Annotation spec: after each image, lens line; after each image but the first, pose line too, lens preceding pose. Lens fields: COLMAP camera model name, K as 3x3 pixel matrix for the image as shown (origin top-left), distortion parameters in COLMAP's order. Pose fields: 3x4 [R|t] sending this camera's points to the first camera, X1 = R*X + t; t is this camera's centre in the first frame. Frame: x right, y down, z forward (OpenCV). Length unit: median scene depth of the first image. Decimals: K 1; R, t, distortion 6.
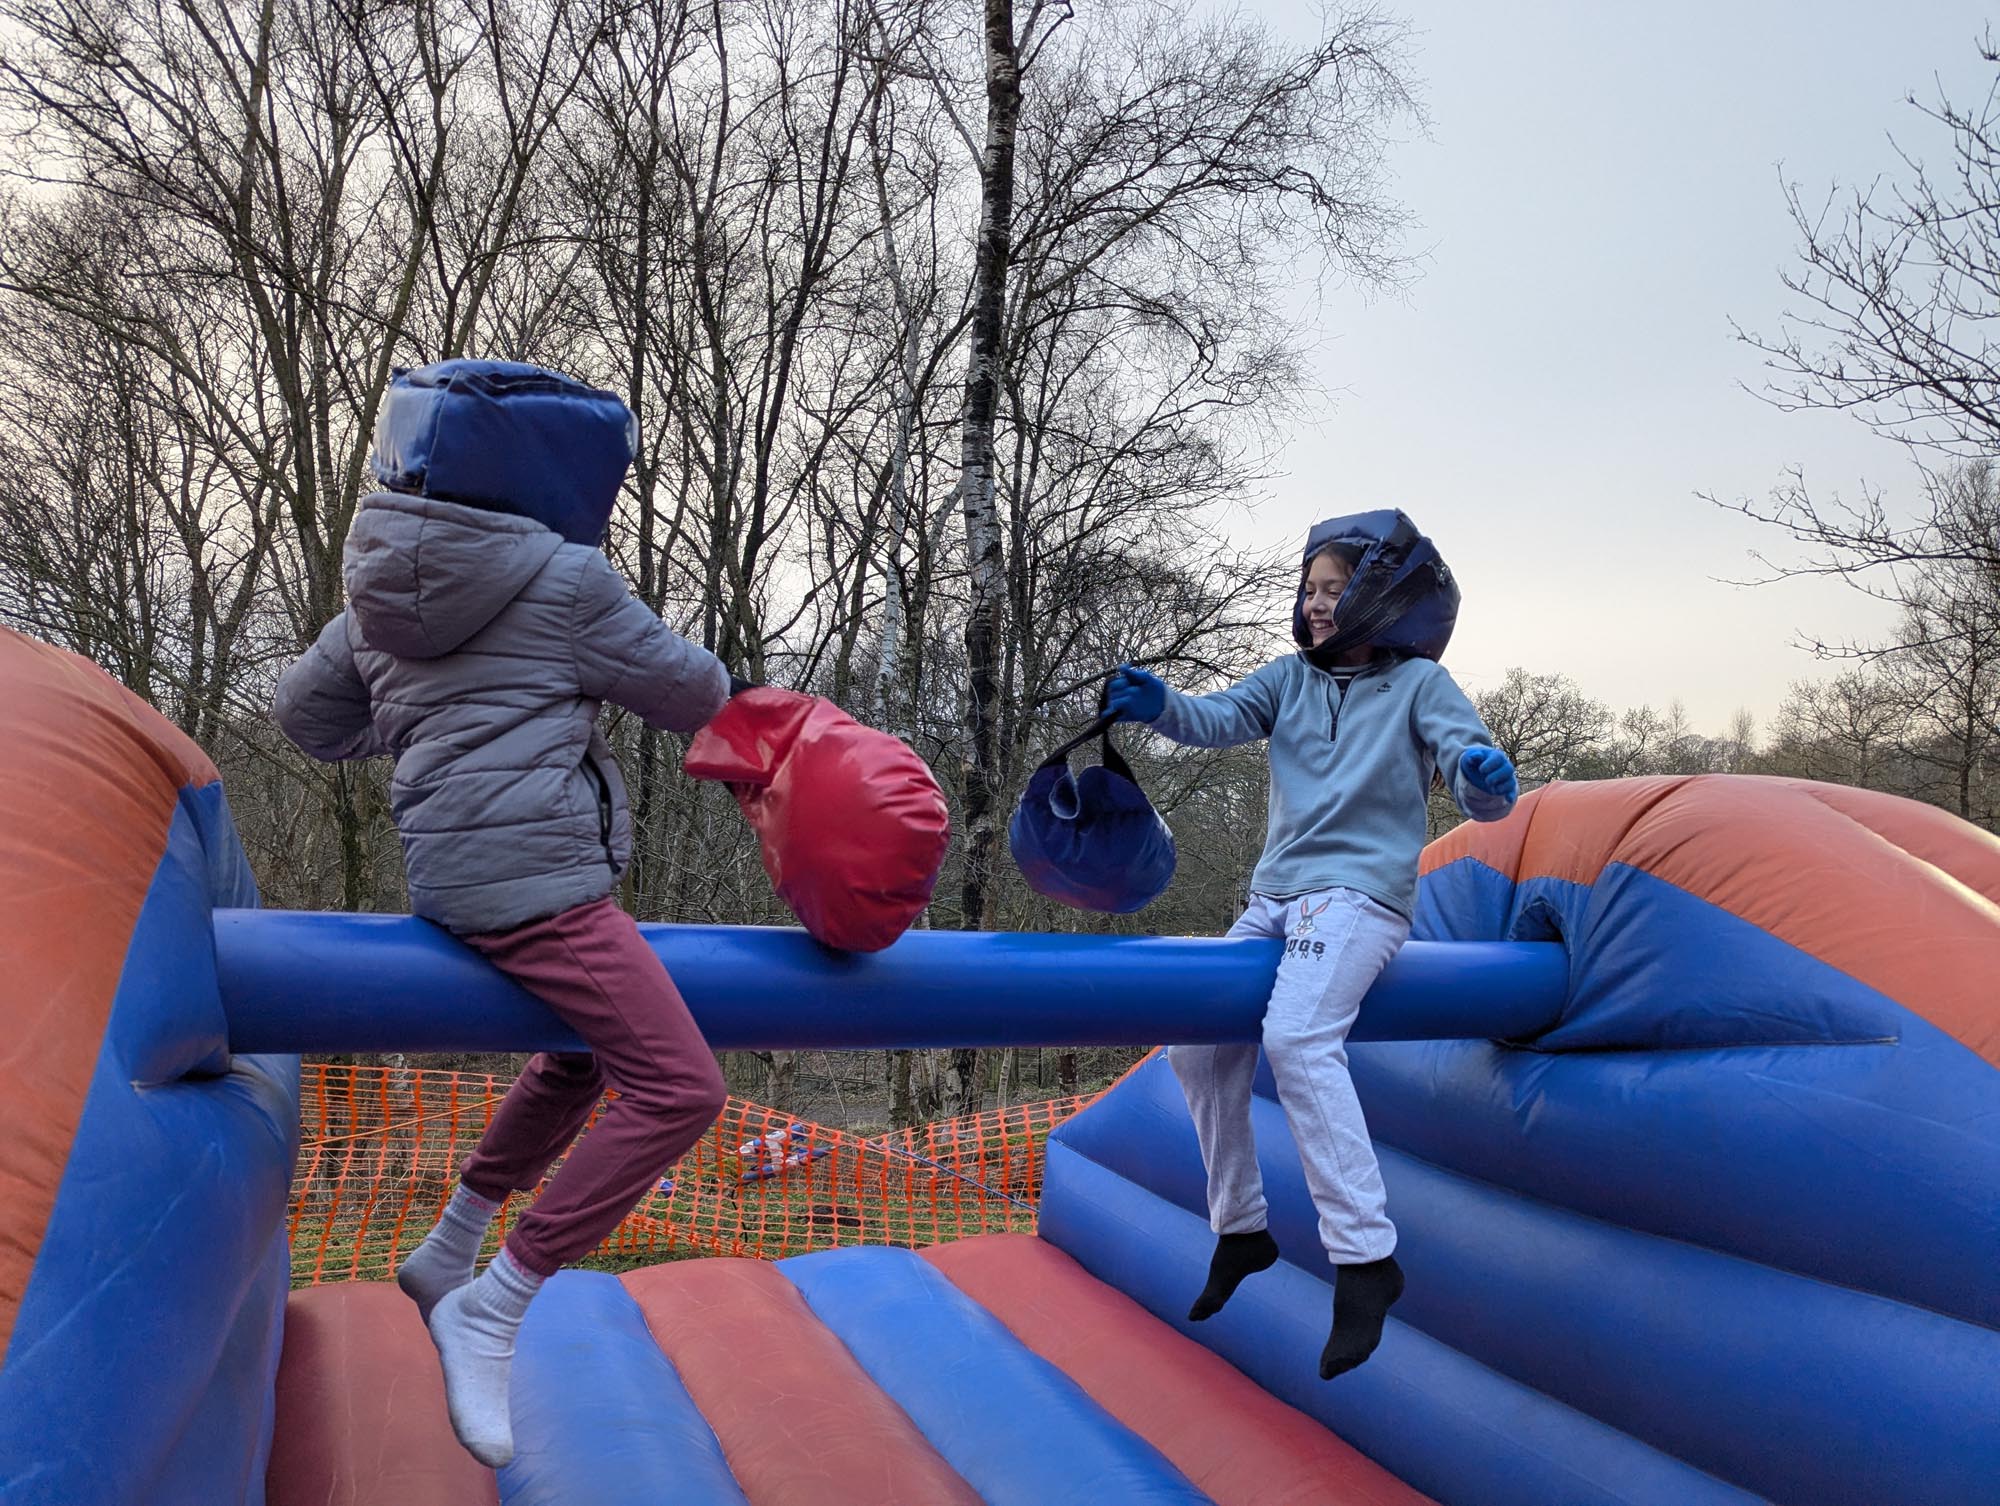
lens RADIAL K [[1417.2, 0, 1003.7], [0, 1417.2, 780.8], [0, 0, 1]] dist [0.028030, -0.005522]
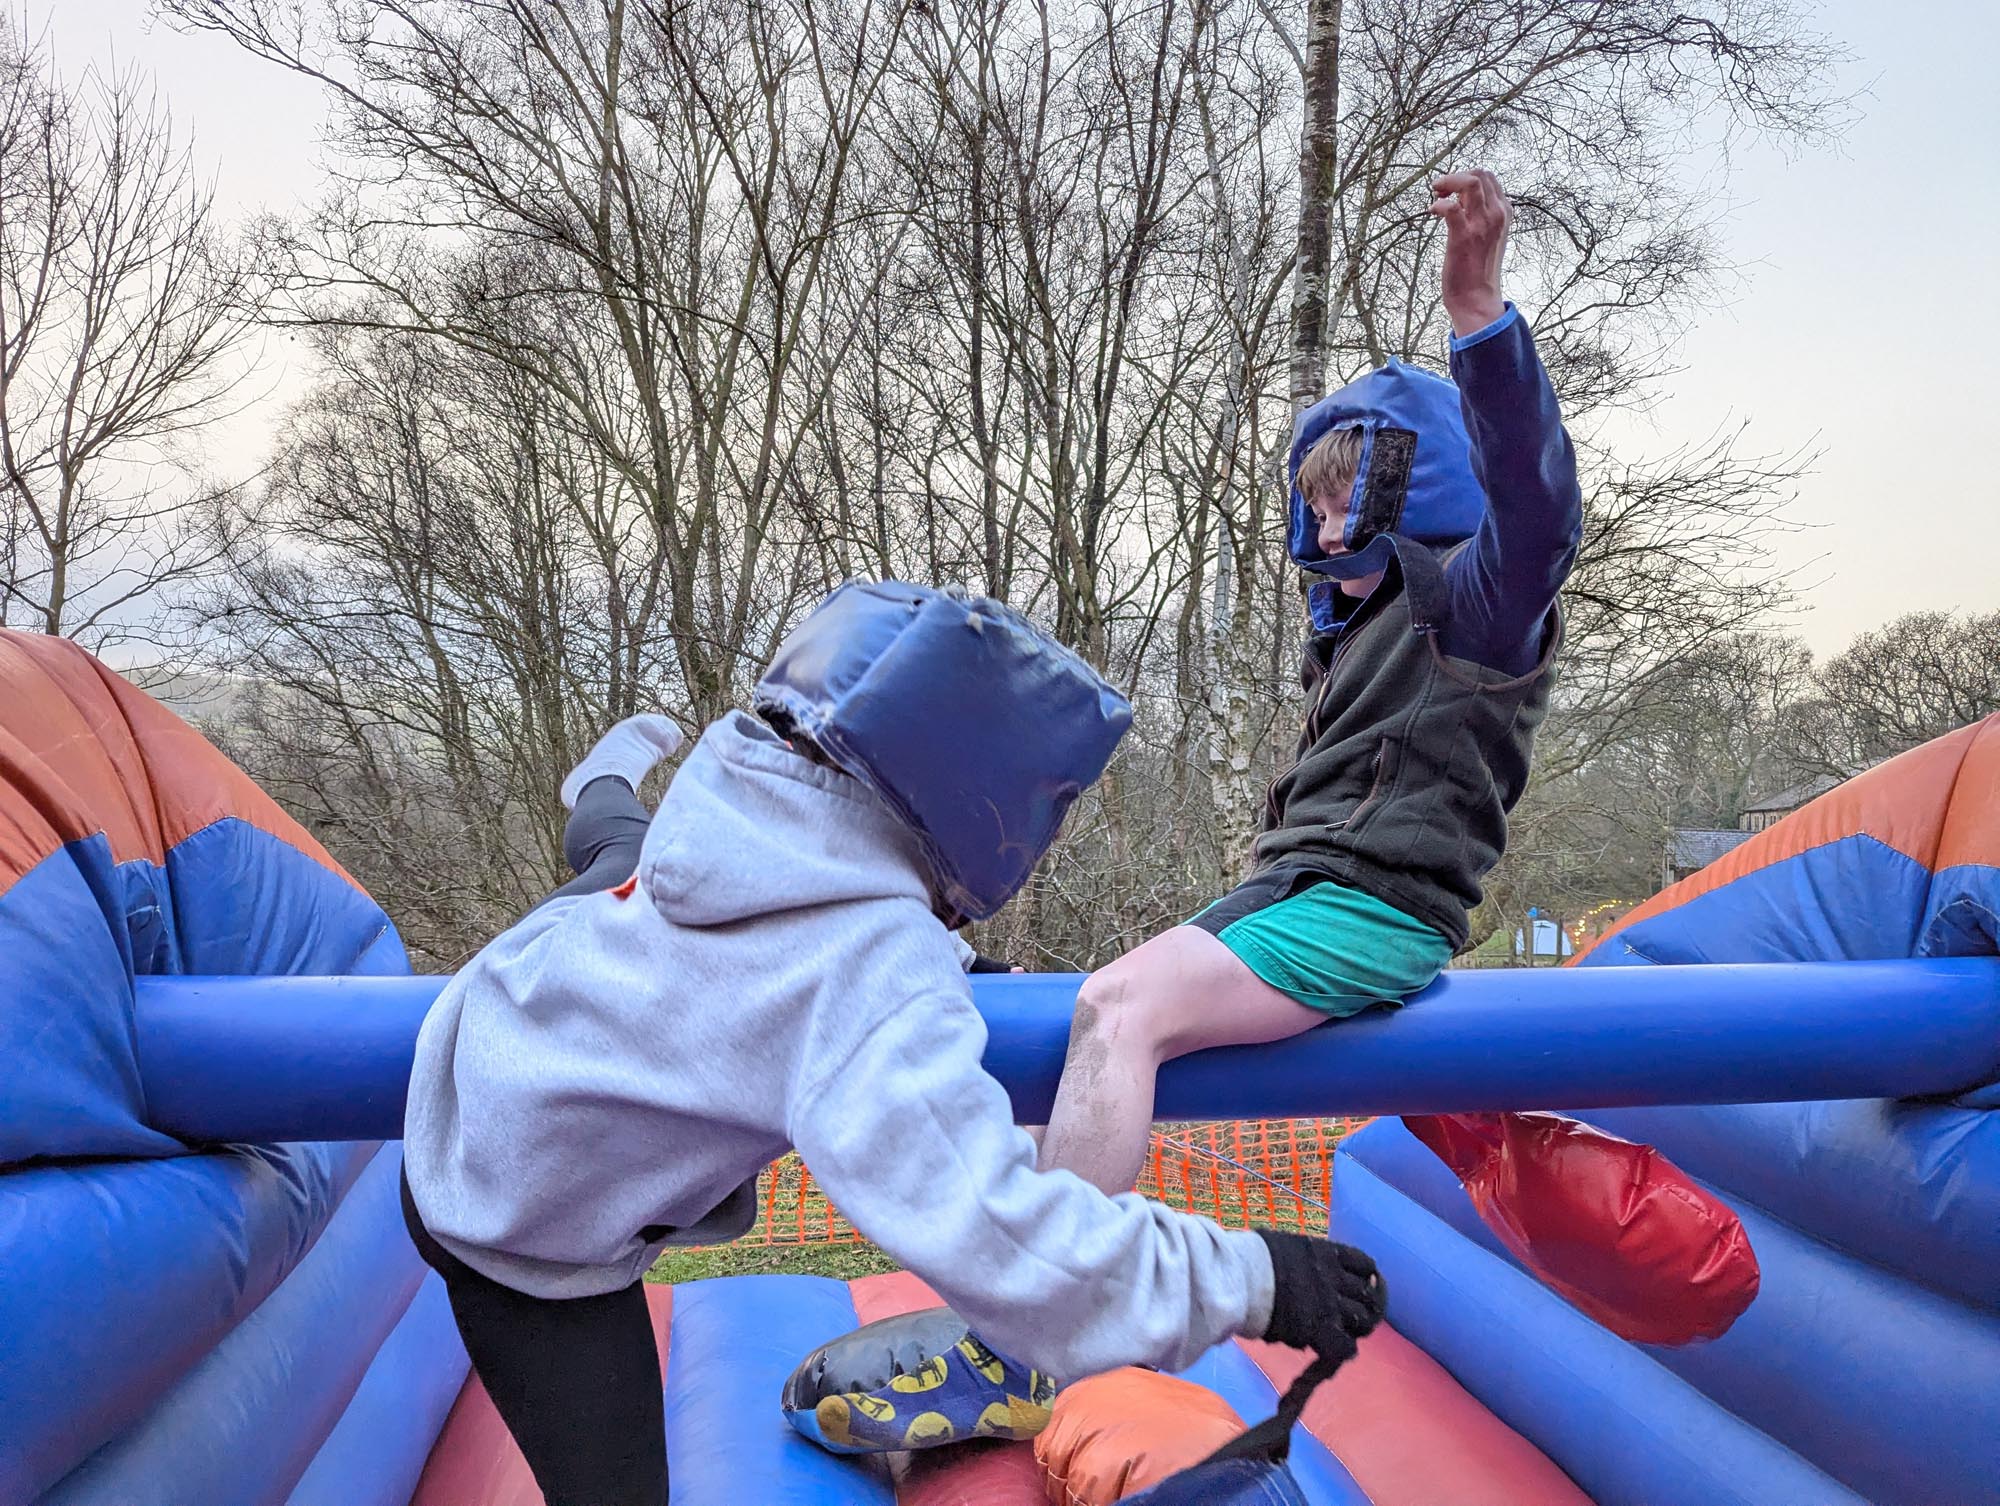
lens RADIAL K [[1416.2, 0, 993.4], [0, 1416.2, 758.1], [0, 0, 1]] dist [0.060898, -0.055268]
pose [[0.961054, -0.034658, -0.274179, 0.023063], [0.036083, 0.999349, 0.000157, 0.003586], [0.273995, -0.010044, 0.961679, 0.041656]]
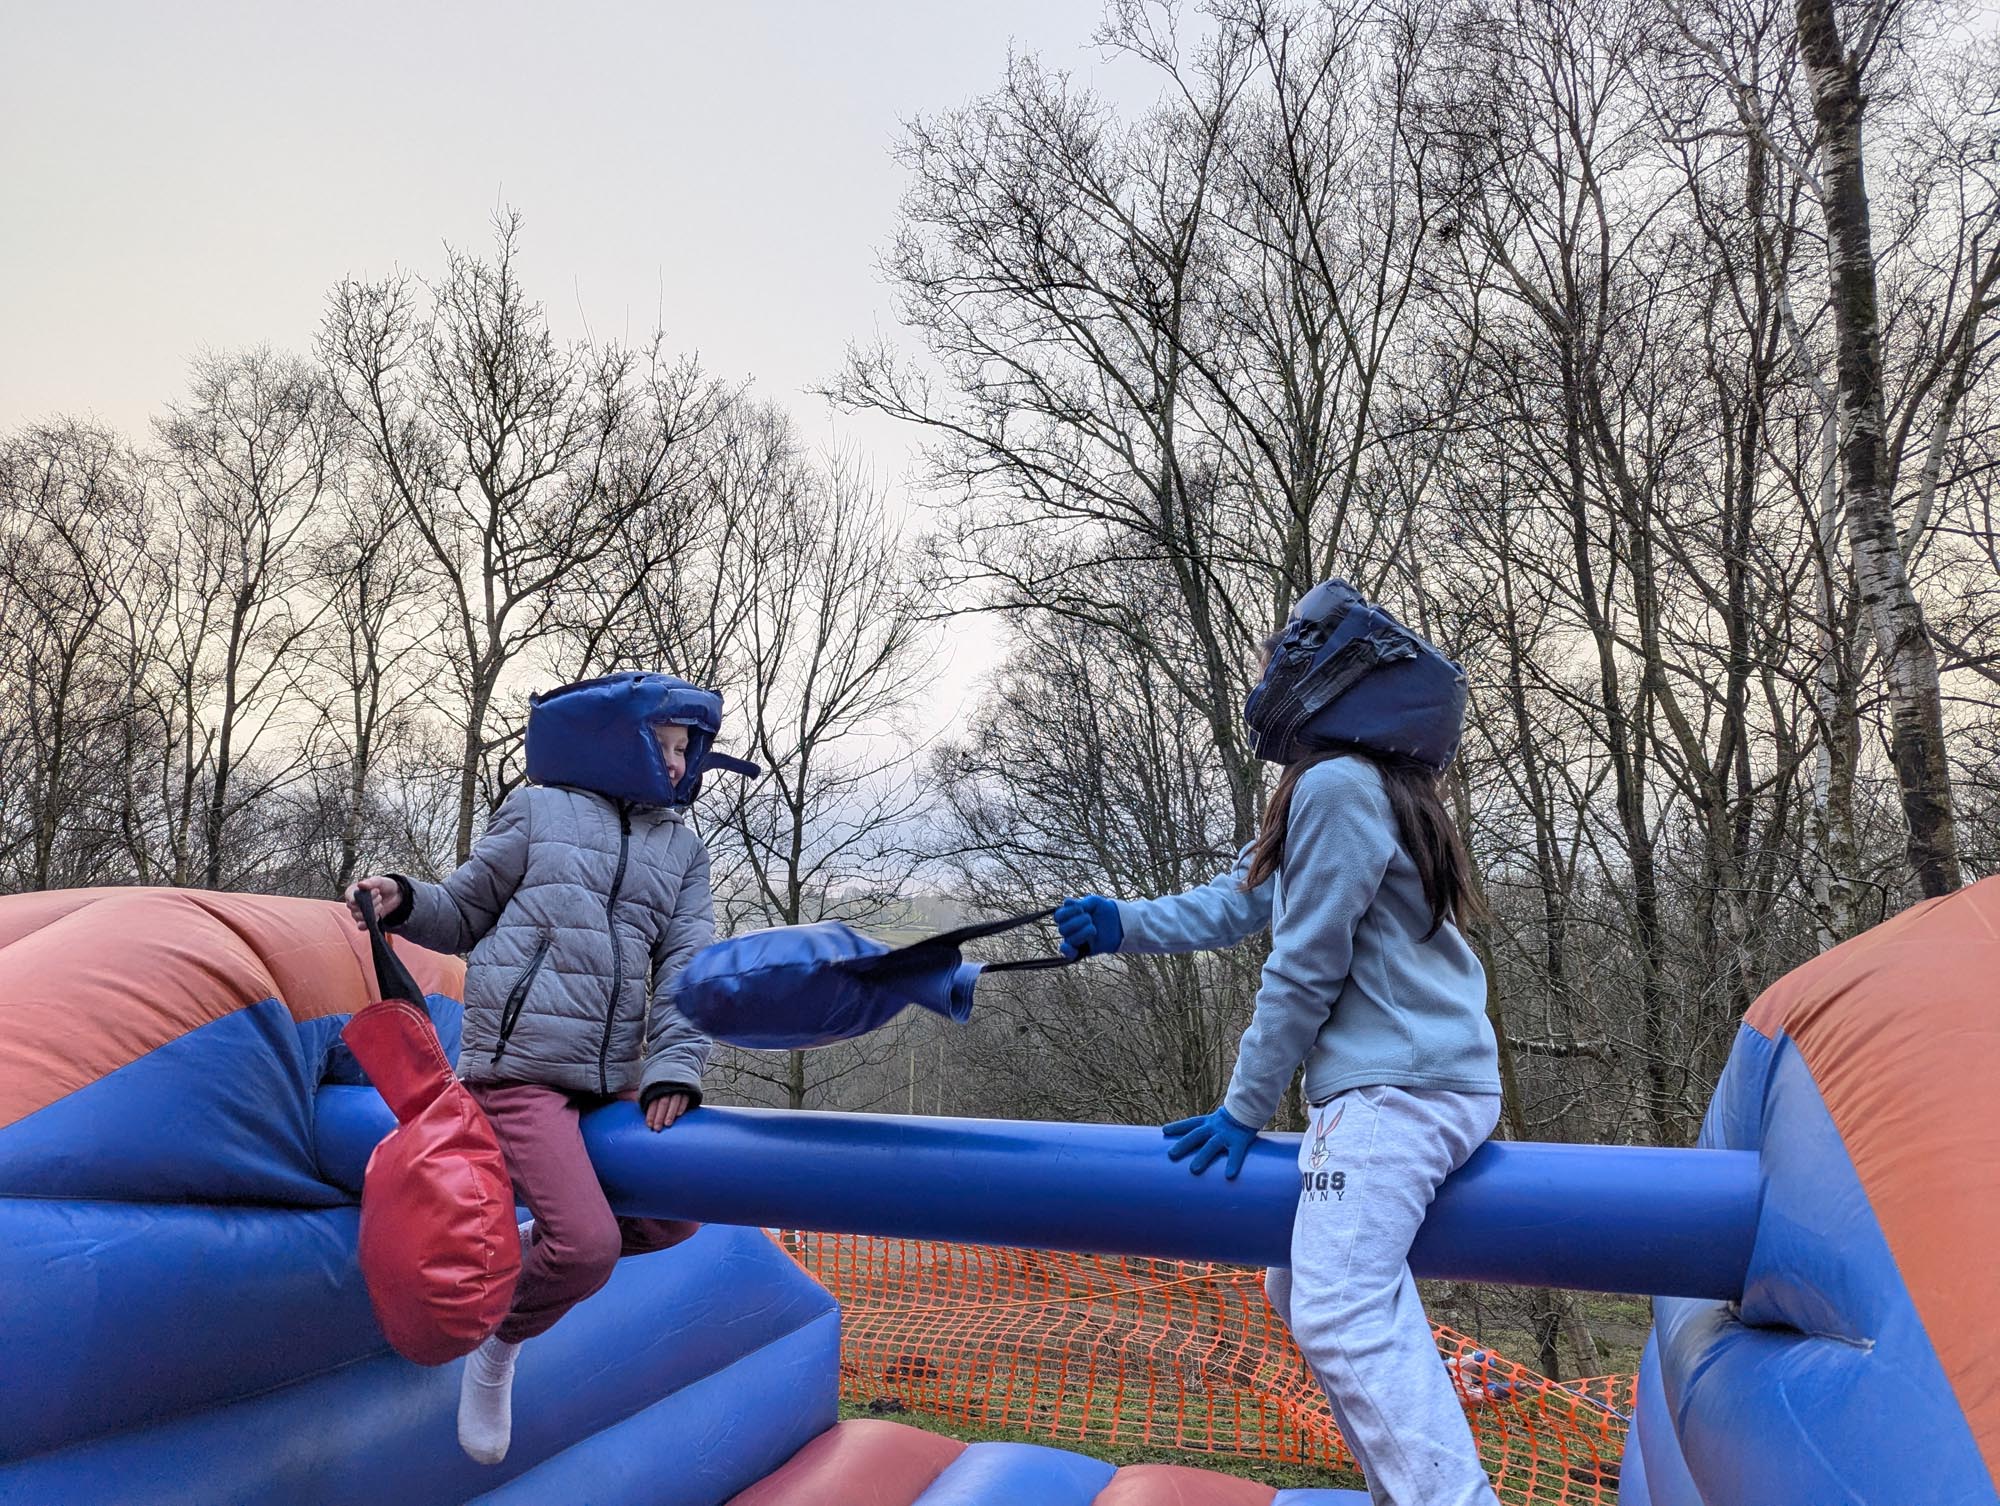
lens RADIAL K [[1409.9, 0, 982.1], [0, 1409.9, 739.8], [0, 0, 1]] dist [0.051032, 0.001753]
pose [[0.706843, -0.164849, -0.687894, 0.126227], [0.055014, 0.982332, -0.178880, 0.006116], [0.705228, 0.088596, 0.703423, 0.058555]]
